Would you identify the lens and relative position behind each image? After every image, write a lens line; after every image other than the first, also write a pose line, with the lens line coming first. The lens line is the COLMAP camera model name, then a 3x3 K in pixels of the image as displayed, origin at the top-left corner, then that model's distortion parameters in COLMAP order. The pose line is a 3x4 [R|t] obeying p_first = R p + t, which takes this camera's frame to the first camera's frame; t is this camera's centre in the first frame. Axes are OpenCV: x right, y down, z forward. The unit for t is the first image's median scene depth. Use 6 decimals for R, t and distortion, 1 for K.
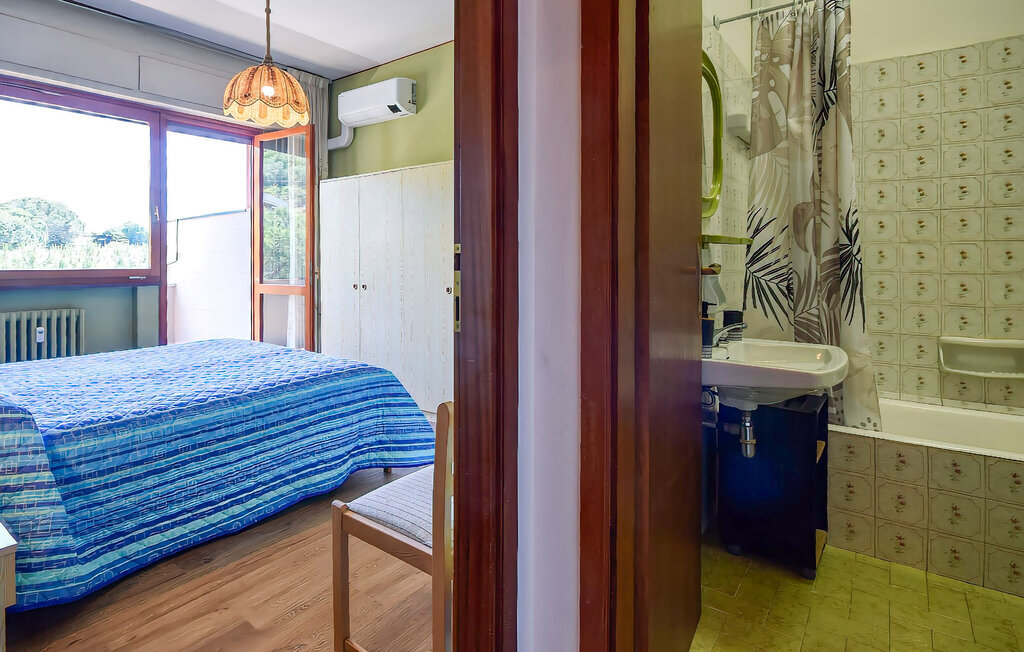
lens RADIAL K [[542.2, 0, 483.1], [0, 542.2, 265.0], [0, 0, 1]] dist [0.003303, 0.001158]
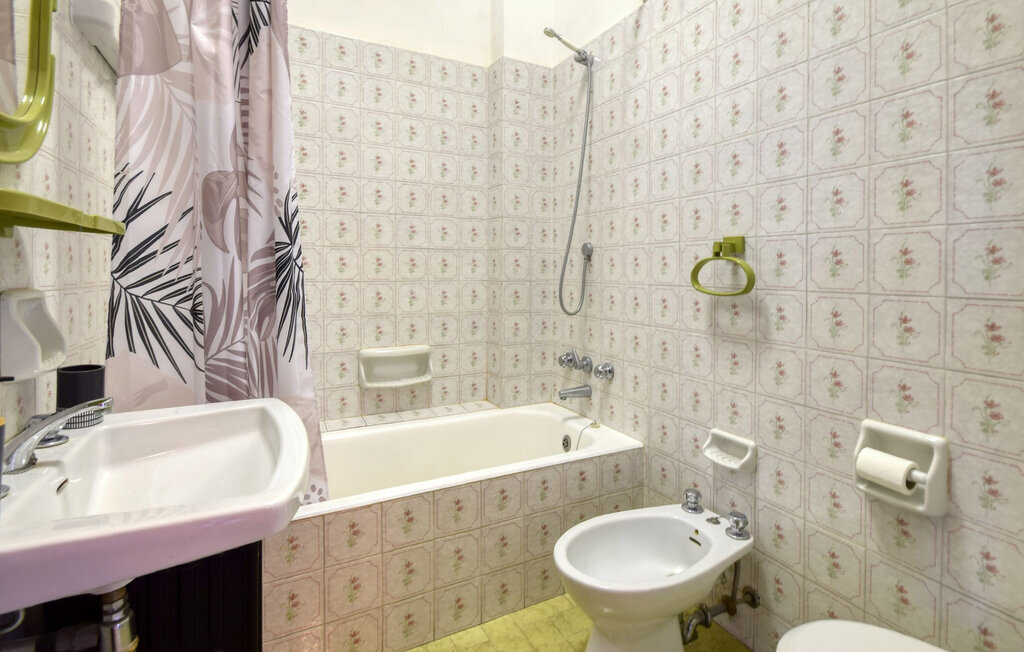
lens RADIAL K [[467.0, 0, 503.6], [0, 467.0, 278.1], [0, 0, 1]] dist [-0.002556, -0.000166]
pose [[0.421746, -0.011229, 0.906644, 0.242196], [0.004280, 0.999937, 0.010393, 0.001162], [-0.906704, -0.000503, 0.421768, 0.478521]]
